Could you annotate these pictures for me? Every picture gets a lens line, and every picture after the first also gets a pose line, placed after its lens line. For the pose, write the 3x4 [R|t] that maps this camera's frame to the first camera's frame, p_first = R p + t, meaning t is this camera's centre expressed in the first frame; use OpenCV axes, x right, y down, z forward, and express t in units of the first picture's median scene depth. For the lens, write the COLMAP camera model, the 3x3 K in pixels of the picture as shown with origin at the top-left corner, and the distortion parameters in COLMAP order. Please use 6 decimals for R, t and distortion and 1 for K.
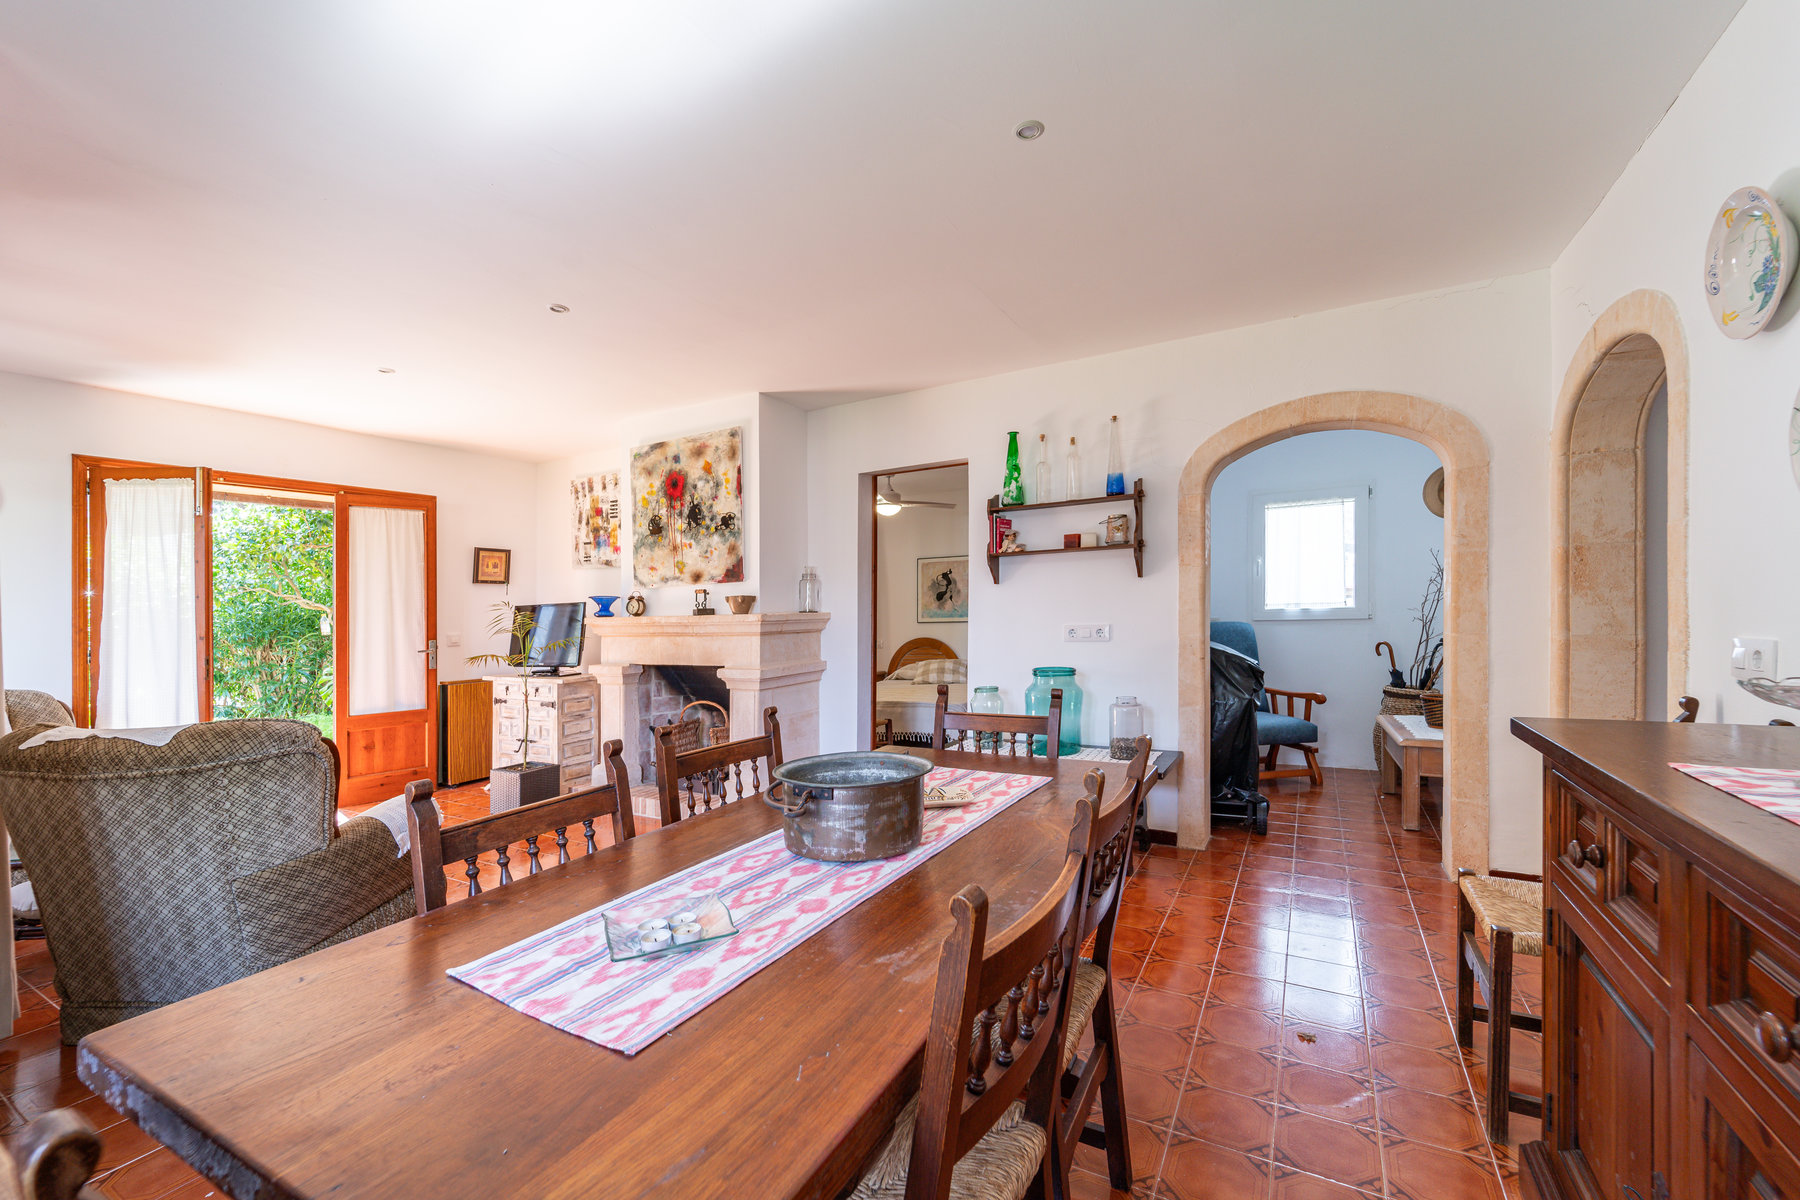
lens RADIAL K [[755.0, 0, 888.9], [0, 755.0, 604.1], [0, 0, 1]] dist [0.000056, -0.001465]
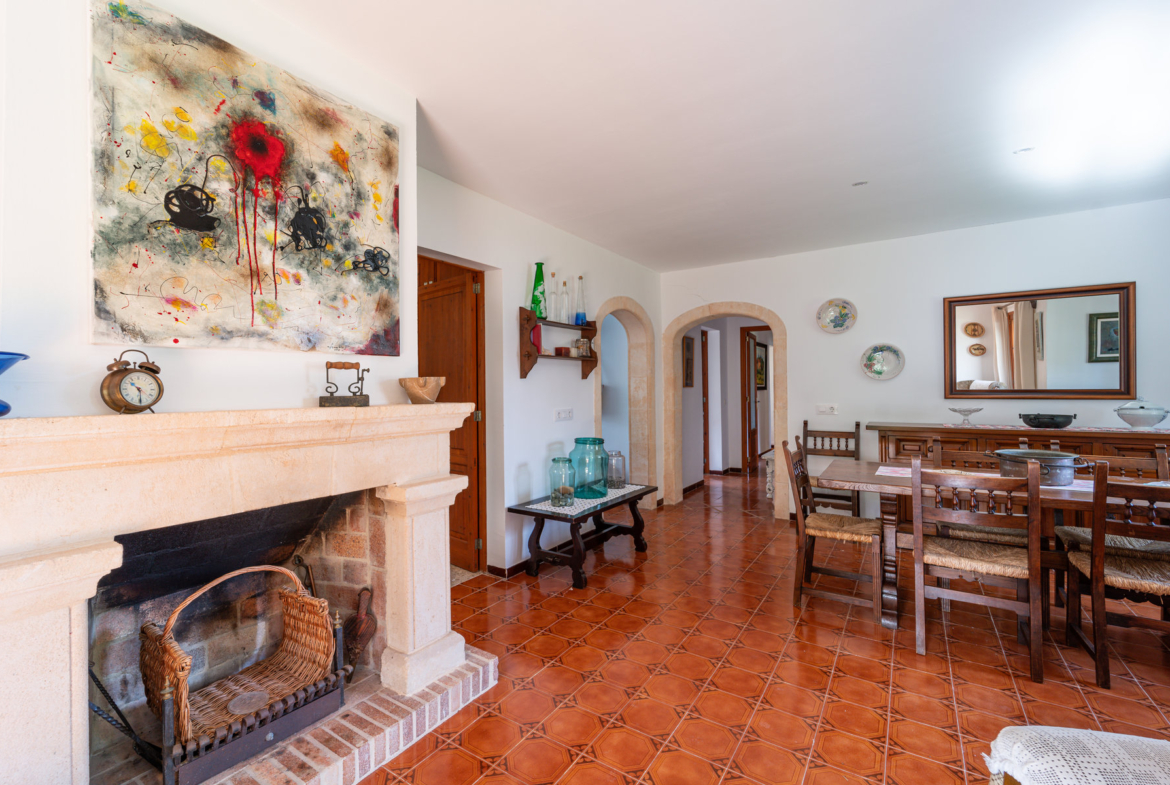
lens RADIAL K [[490.8, 0, 583.8], [0, 490.8, 396.8], [0, 0, 1]] dist [0.000056, -0.001465]
pose [[0.070588, 0.012801, 0.997423, -0.602853], [0.004603, 0.999903, -0.013159, 0.012695], [-0.997495, 0.005520, 0.070523, 0.777134]]
